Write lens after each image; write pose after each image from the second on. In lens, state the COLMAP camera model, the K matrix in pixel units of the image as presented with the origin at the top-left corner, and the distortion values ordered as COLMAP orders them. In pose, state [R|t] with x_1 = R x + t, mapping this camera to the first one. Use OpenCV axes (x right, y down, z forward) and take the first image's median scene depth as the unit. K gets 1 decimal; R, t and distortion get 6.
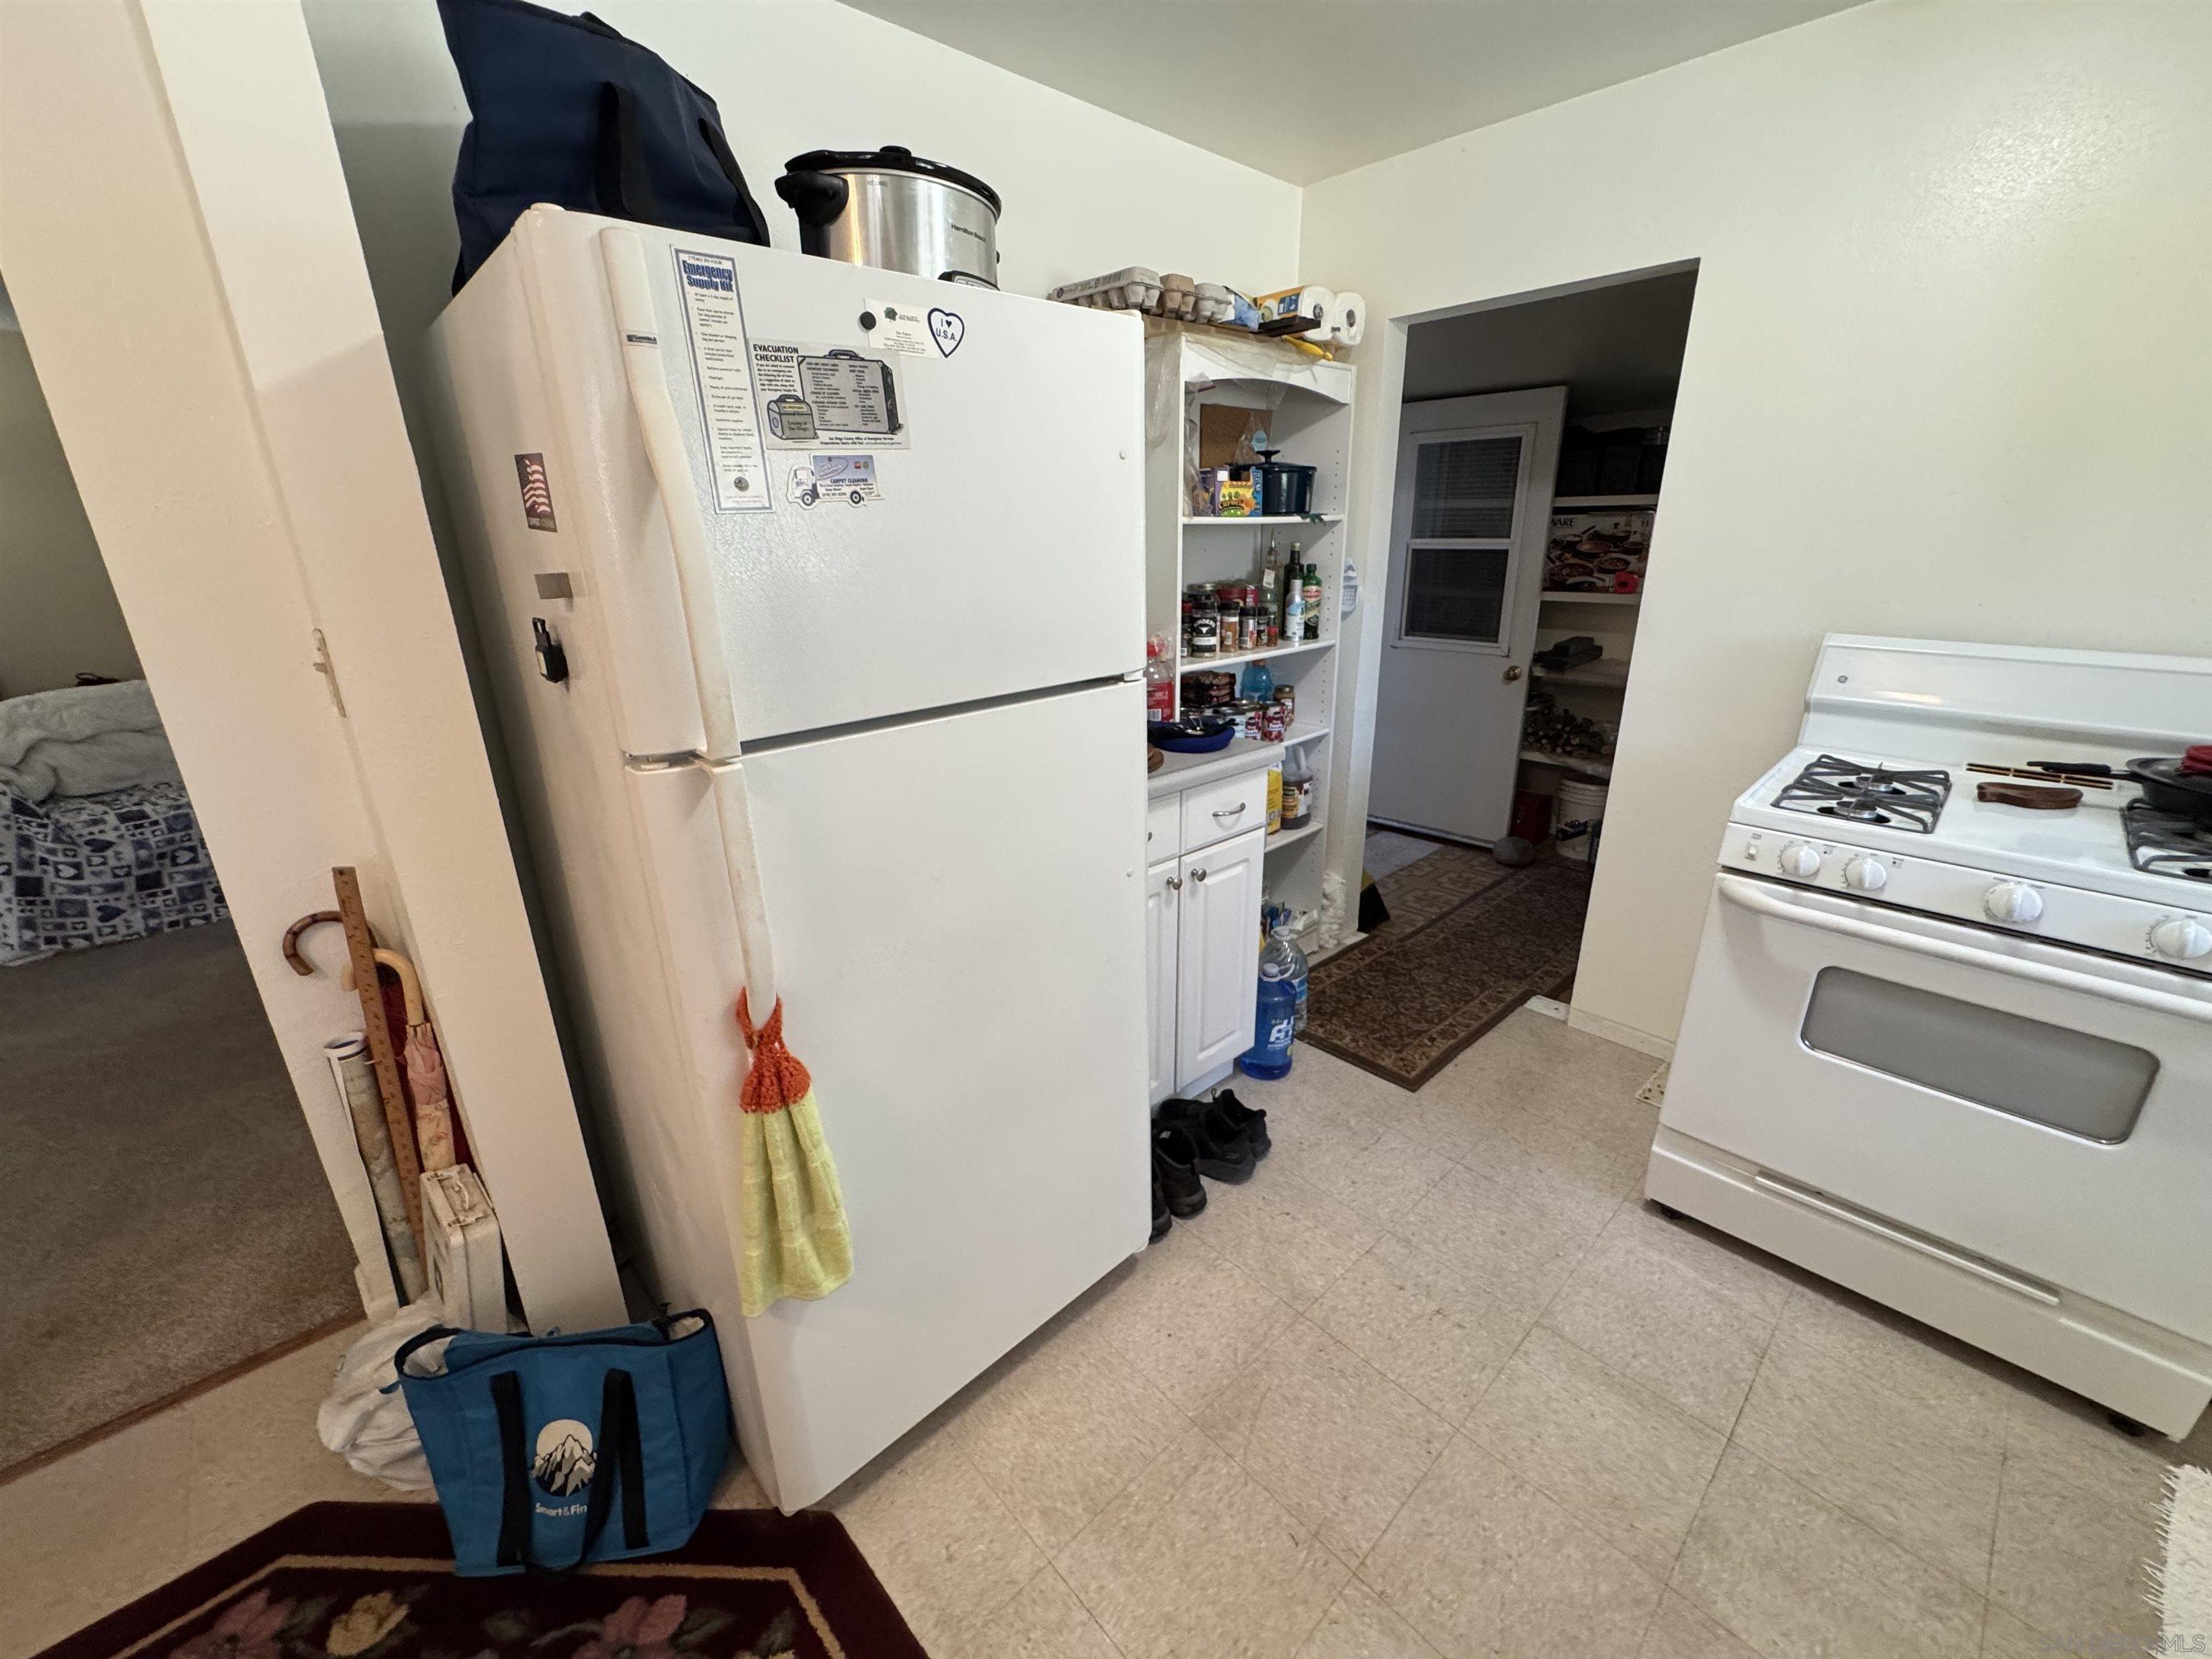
lens RADIAL K [[886.5, 0, 1104.5], [0, 886.5, 823.8], [0, 0, 1]] dist [-0.005470, 0.001464]
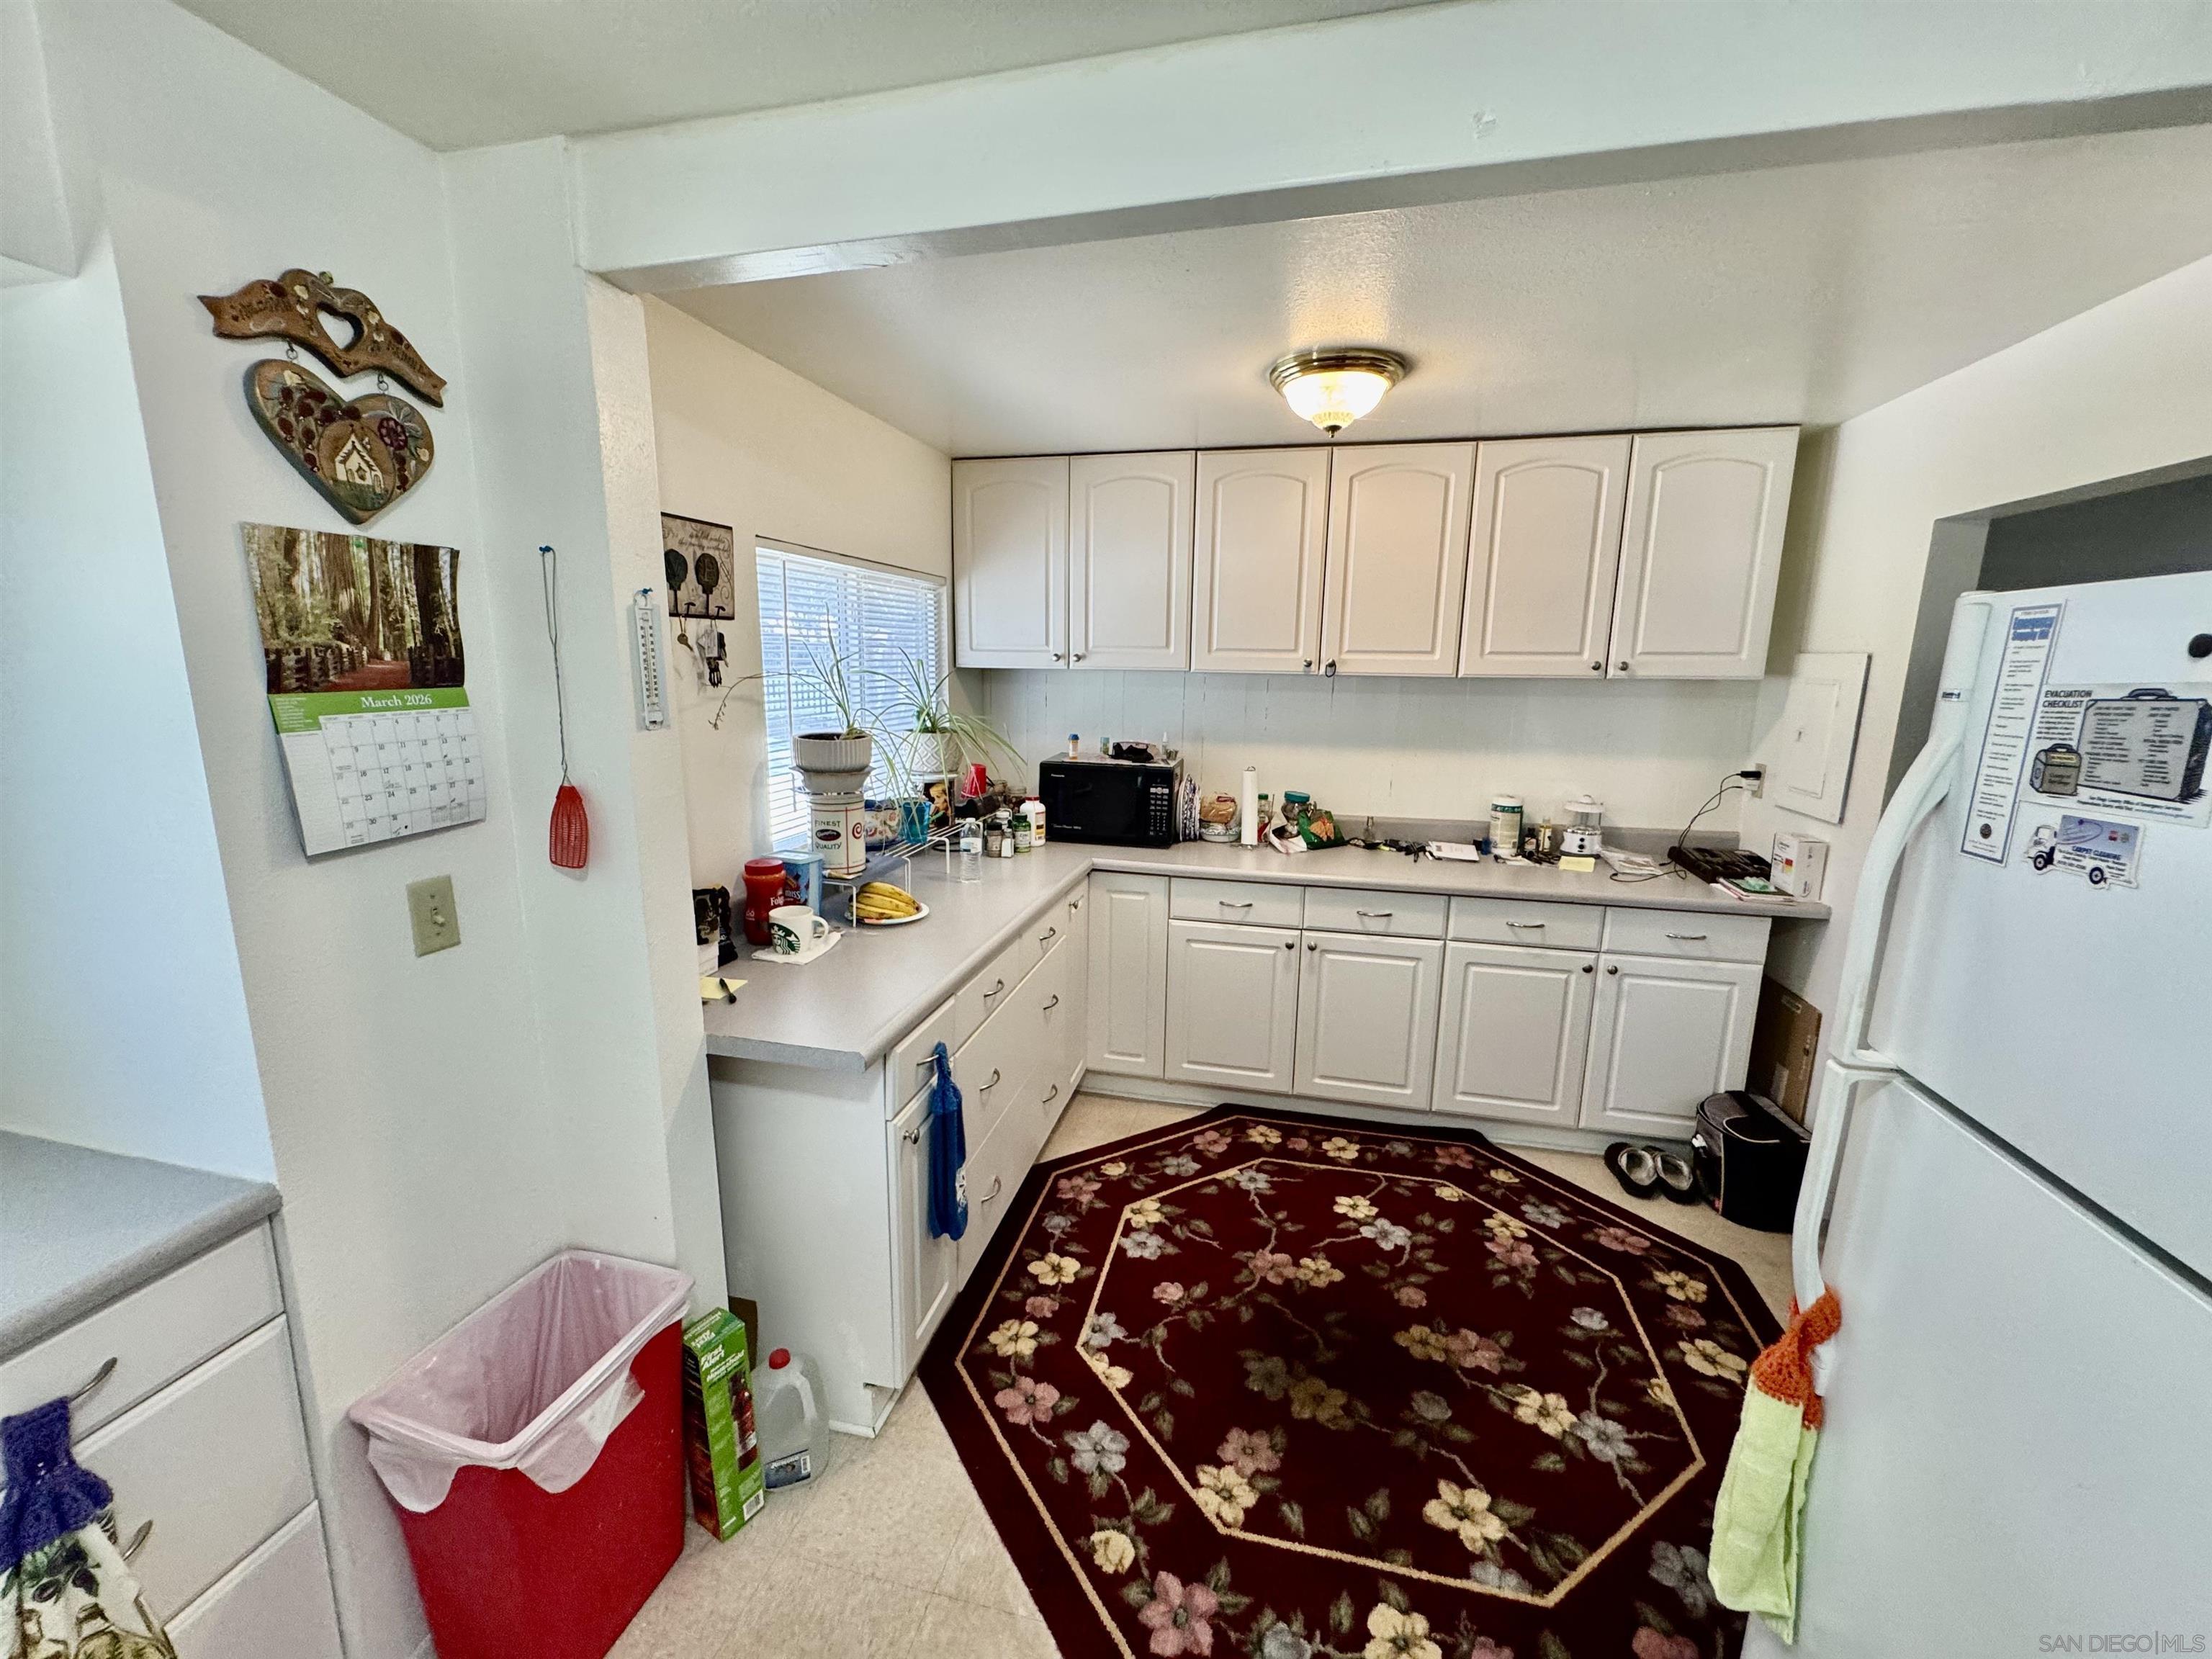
lens RADIAL K [[886.5, 0, 1104.2], [0, 886.5, 822.1], [0, 0, 1]] dist [-0.005470, 0.001464]
pose [[-0.835150, 0.104810, -0.539945, 0.450895], [-0.179538, 0.875958, 0.447733, -0.339754], [0.519896, 0.470864, -0.712738, 0.624920]]
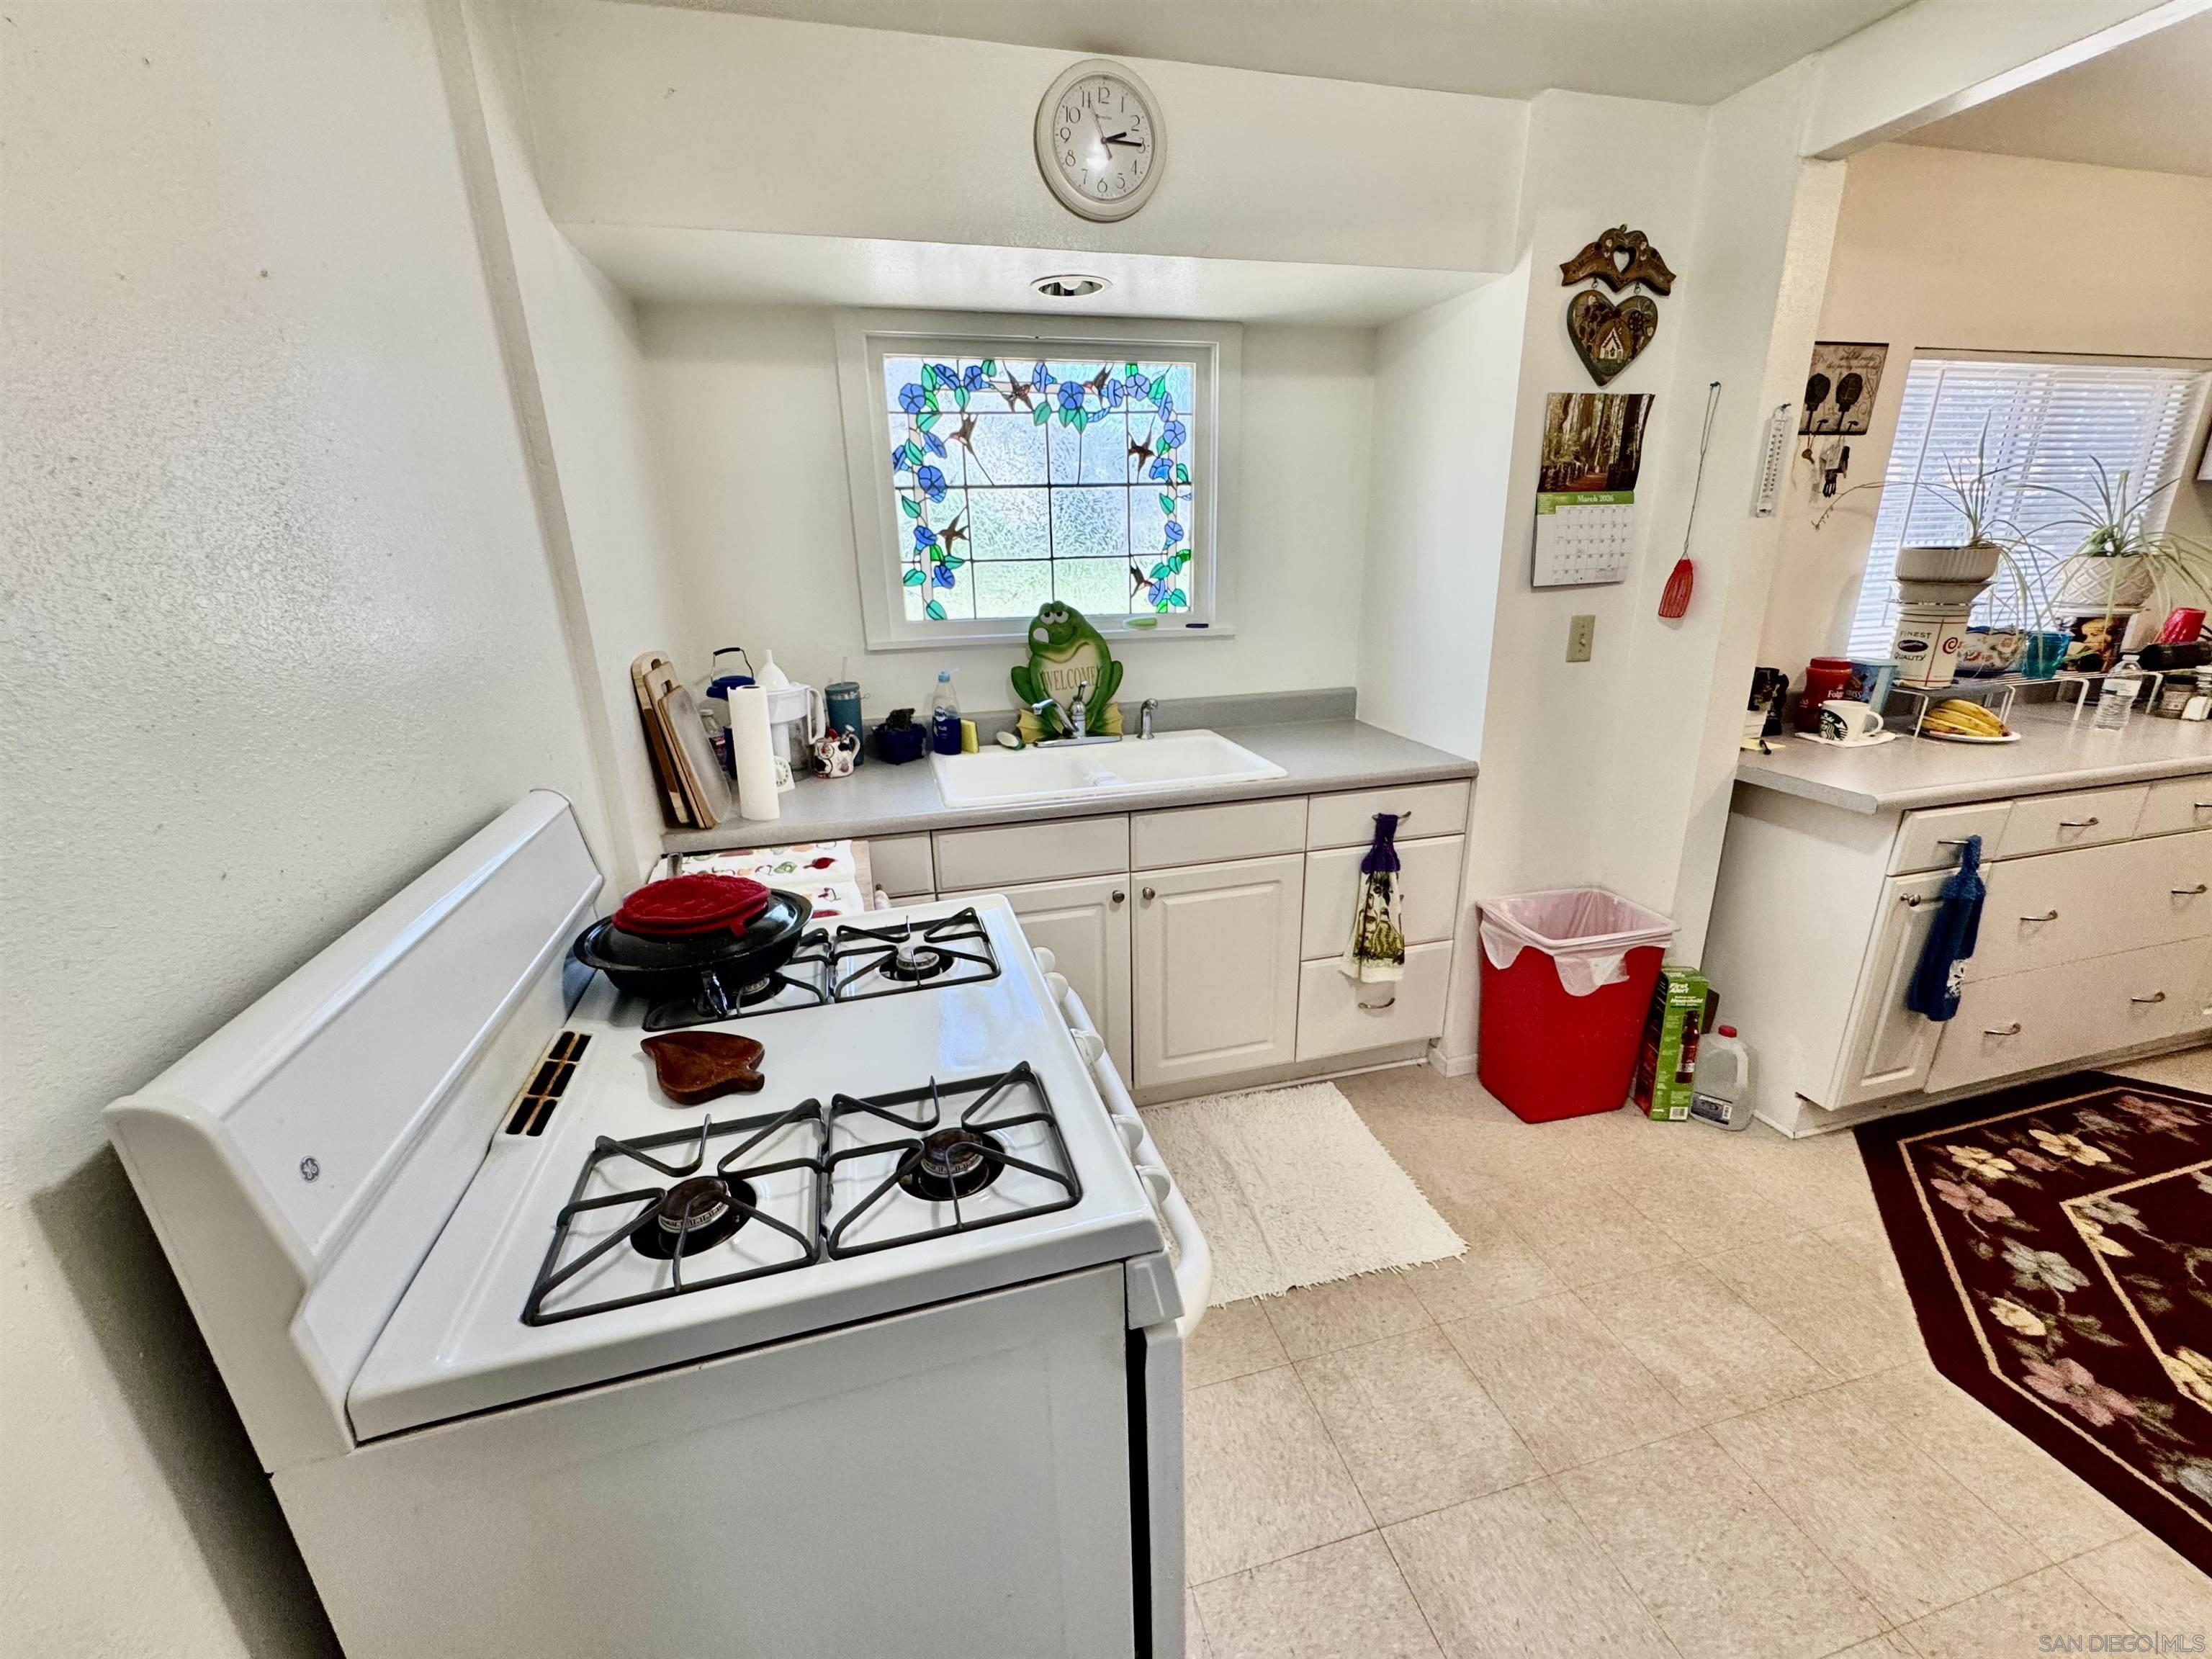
lens RADIAL K [[886.5, 0, 1104.3], [0, 886.5, 821.9], [0, 0, 1]] dist [-0.005470, 0.001464]
pose [[-0.877021, -0.110410, 0.467594, 0.511775], [0.191309, 0.812503, 0.550672, -0.428563], [-0.440721, 0.572406, -0.691460, 1.143004]]
